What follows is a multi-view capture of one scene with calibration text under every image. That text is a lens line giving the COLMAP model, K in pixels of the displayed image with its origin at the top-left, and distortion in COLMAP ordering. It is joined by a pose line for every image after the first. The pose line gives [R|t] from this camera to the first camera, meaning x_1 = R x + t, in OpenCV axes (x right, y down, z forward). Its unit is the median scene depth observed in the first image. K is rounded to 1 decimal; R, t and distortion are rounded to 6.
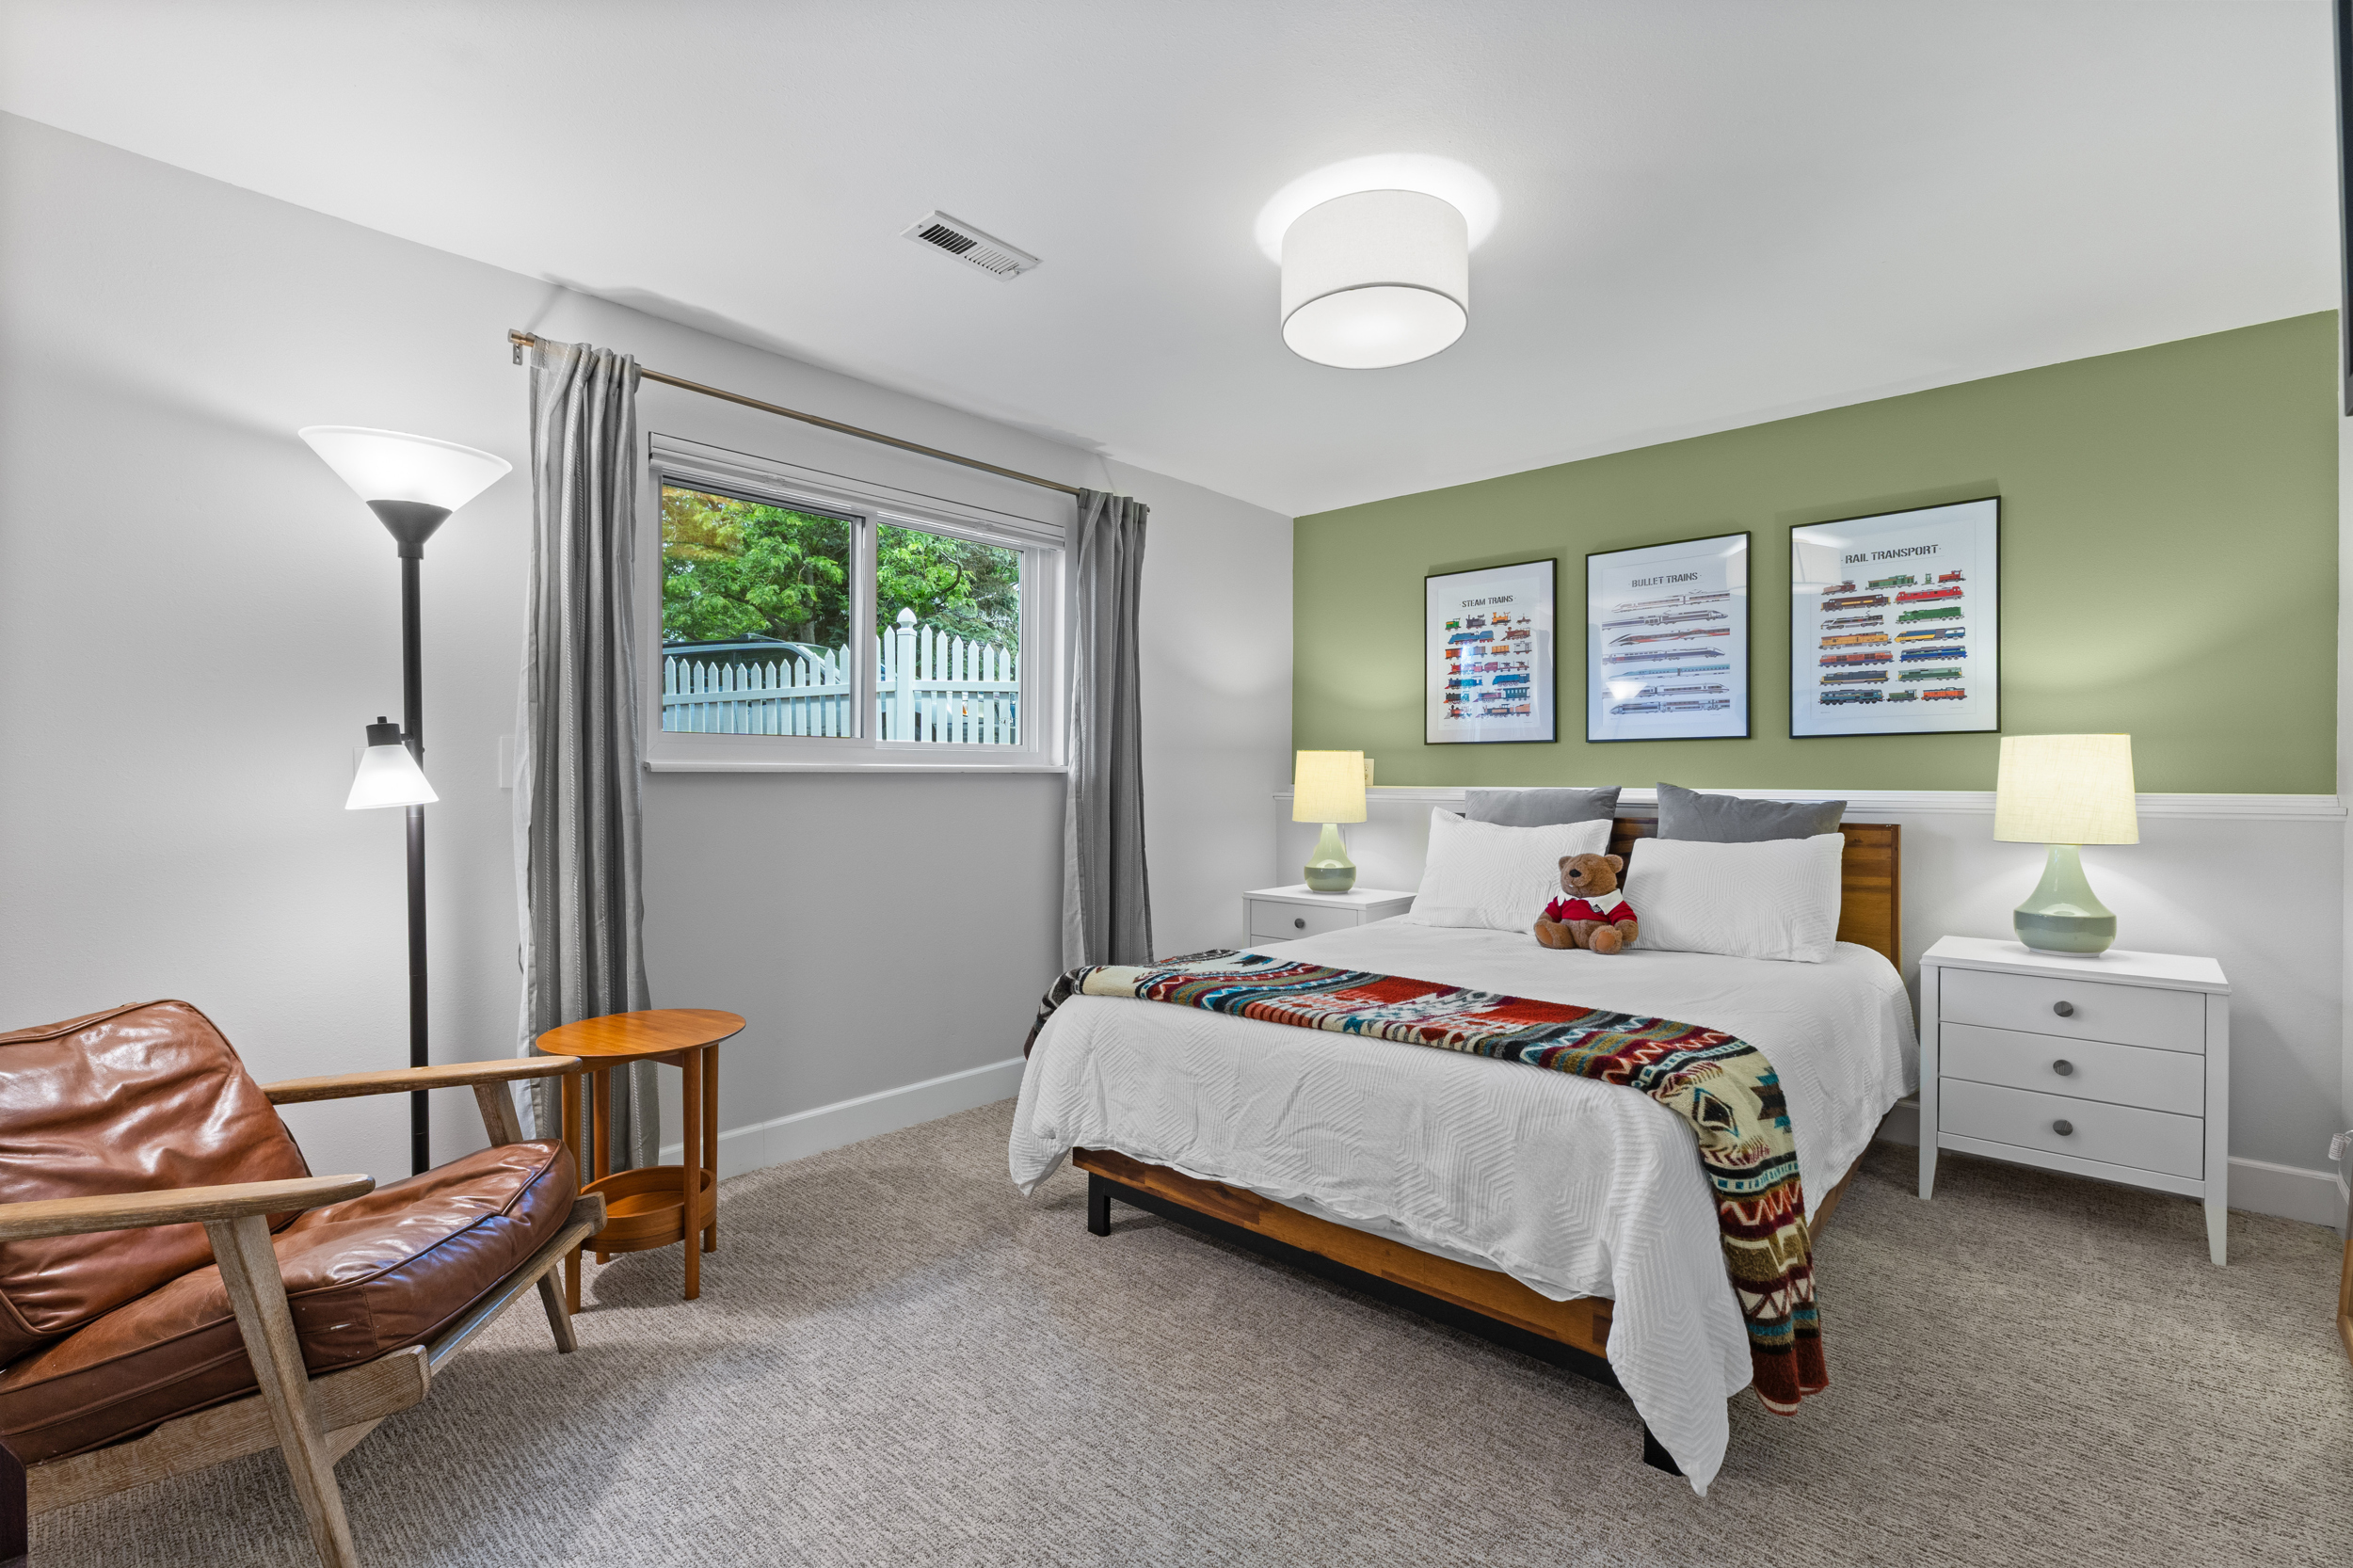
lens RADIAL K [[1040.5, 0, 1191.1], [0, 1040.5, 801.2], [0, 0, 1]] dist [-0.010570, 0.001399]
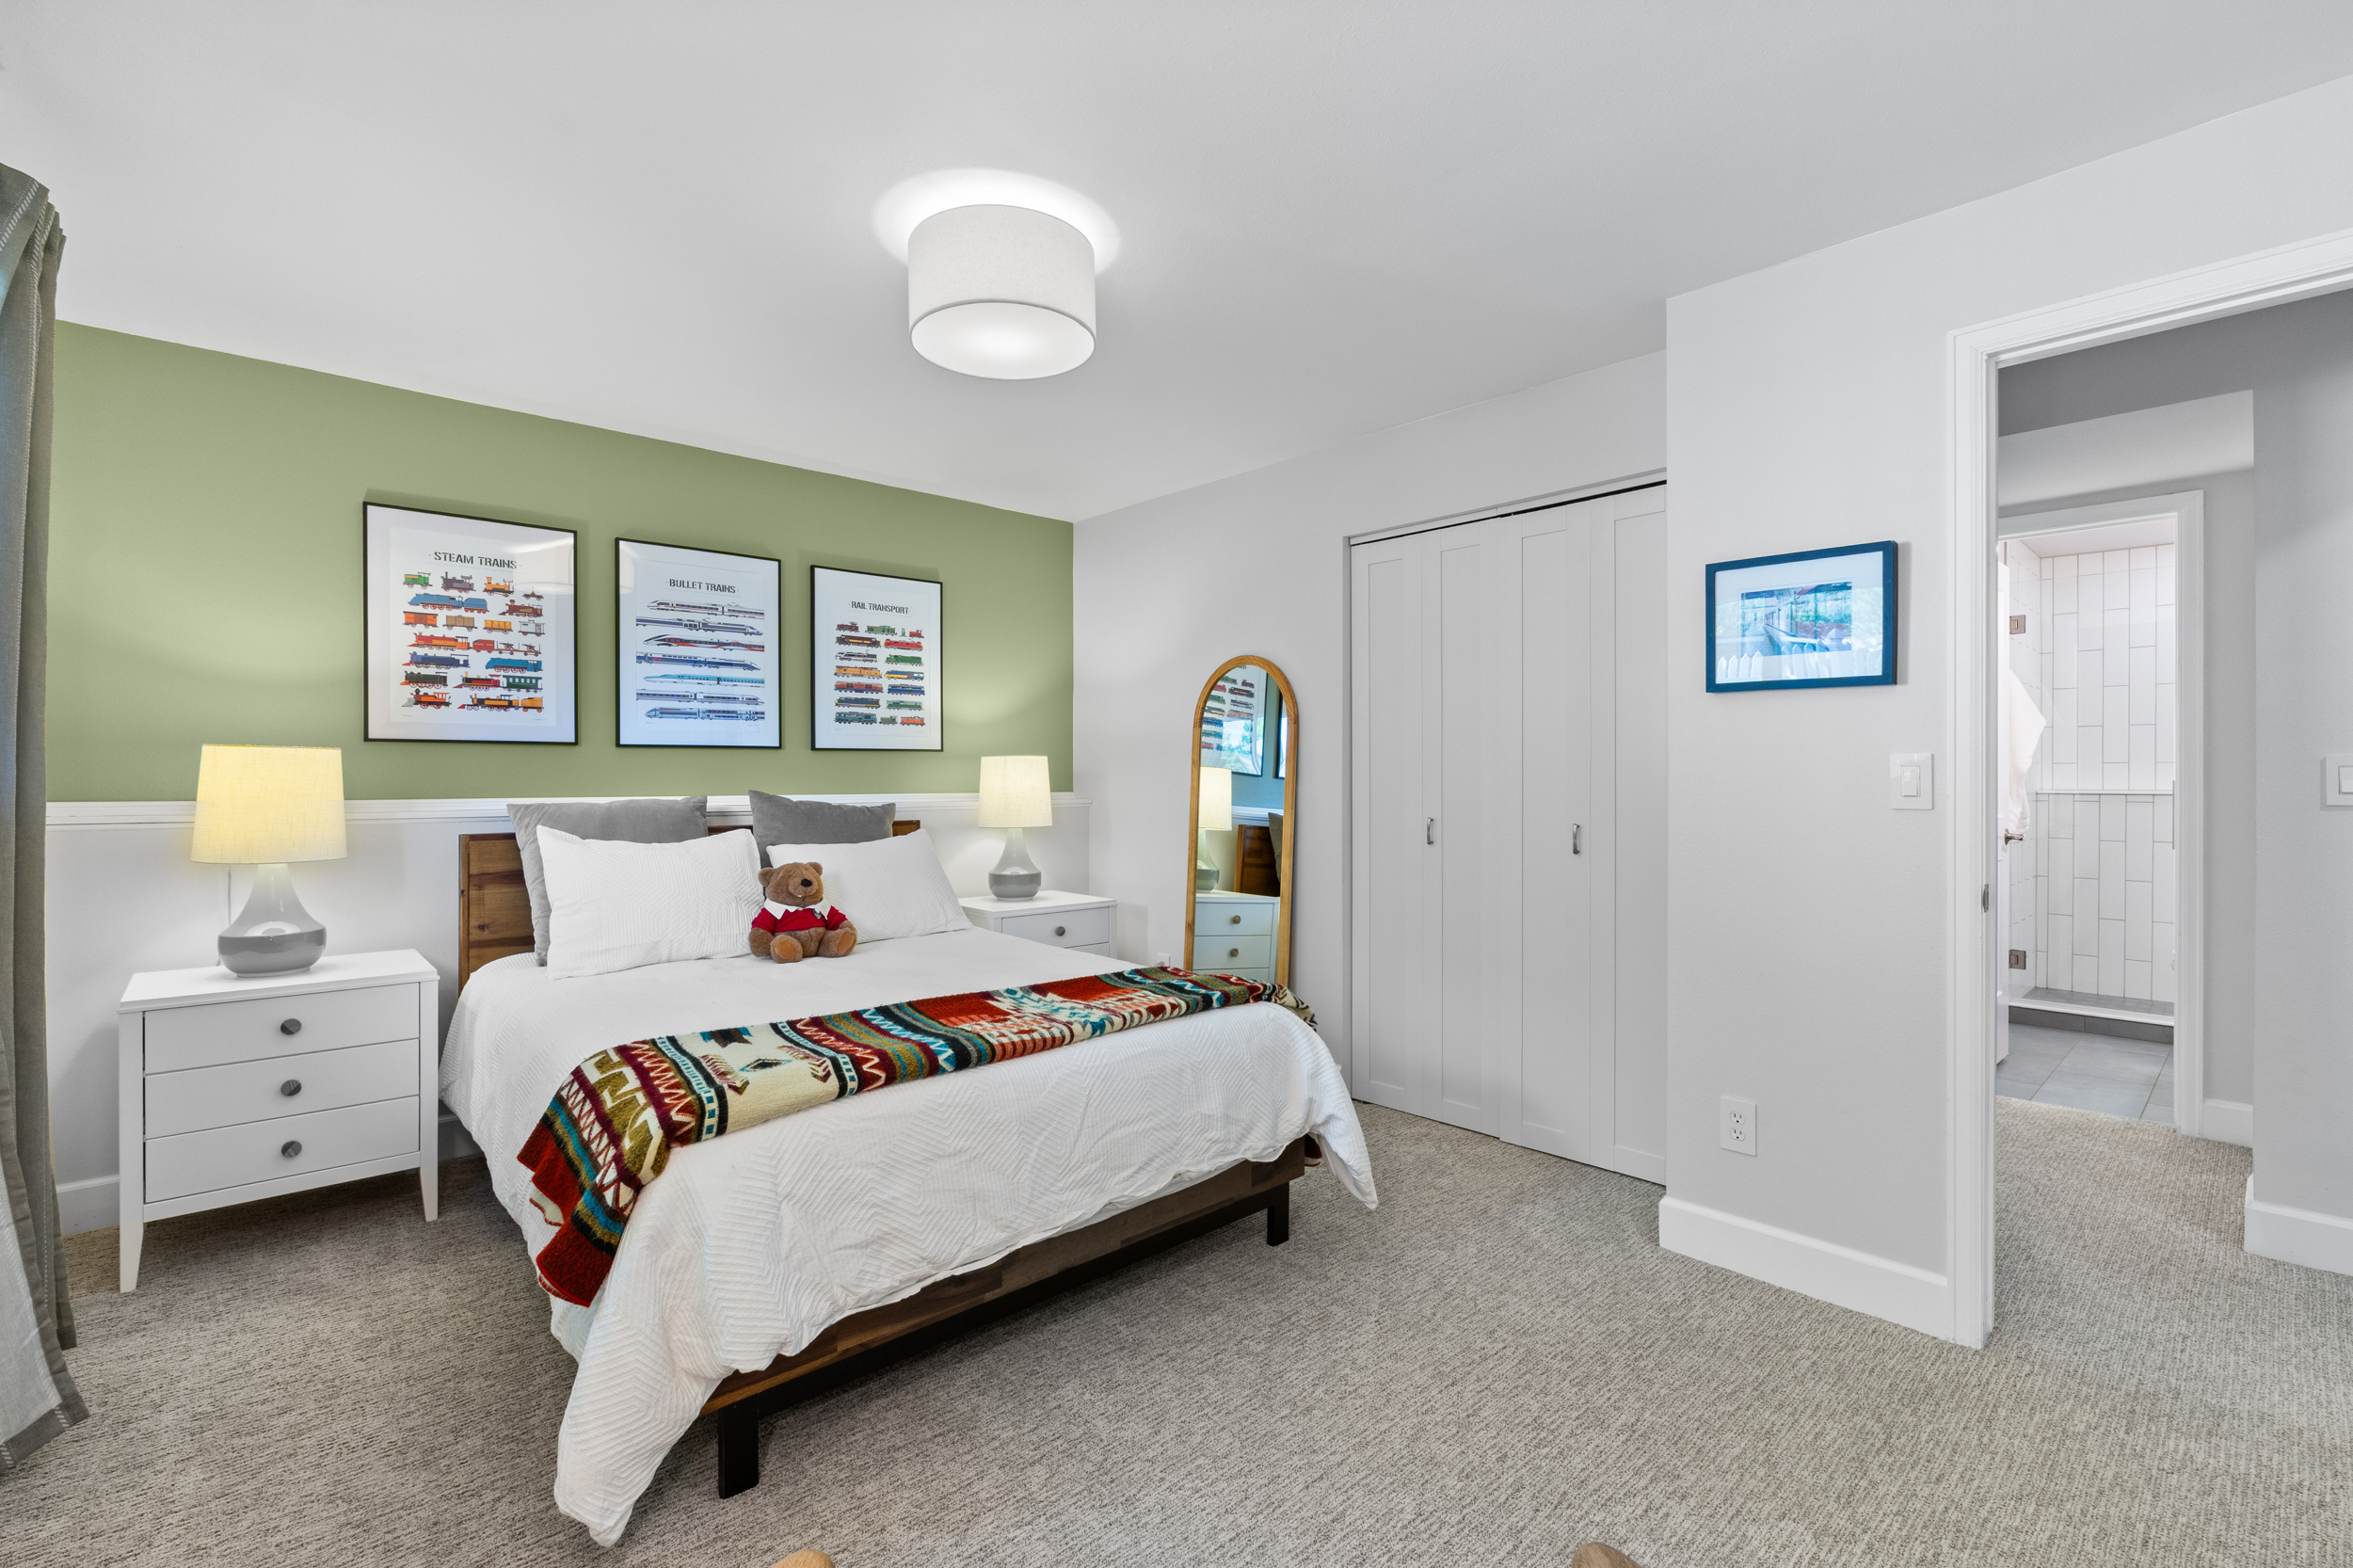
lens RADIAL K [[1040.5, 0, 1191.8], [0, 1040.5, 768.9], [0, 0, 1]] dist [-0.010570, 0.001399]
pose [[0.102547, 0.013279, 0.994640, -0.498101], [0.030698, 0.999392, -0.016507, -0.008537], [-0.994254, 0.032227, 0.102077, 0.457525]]
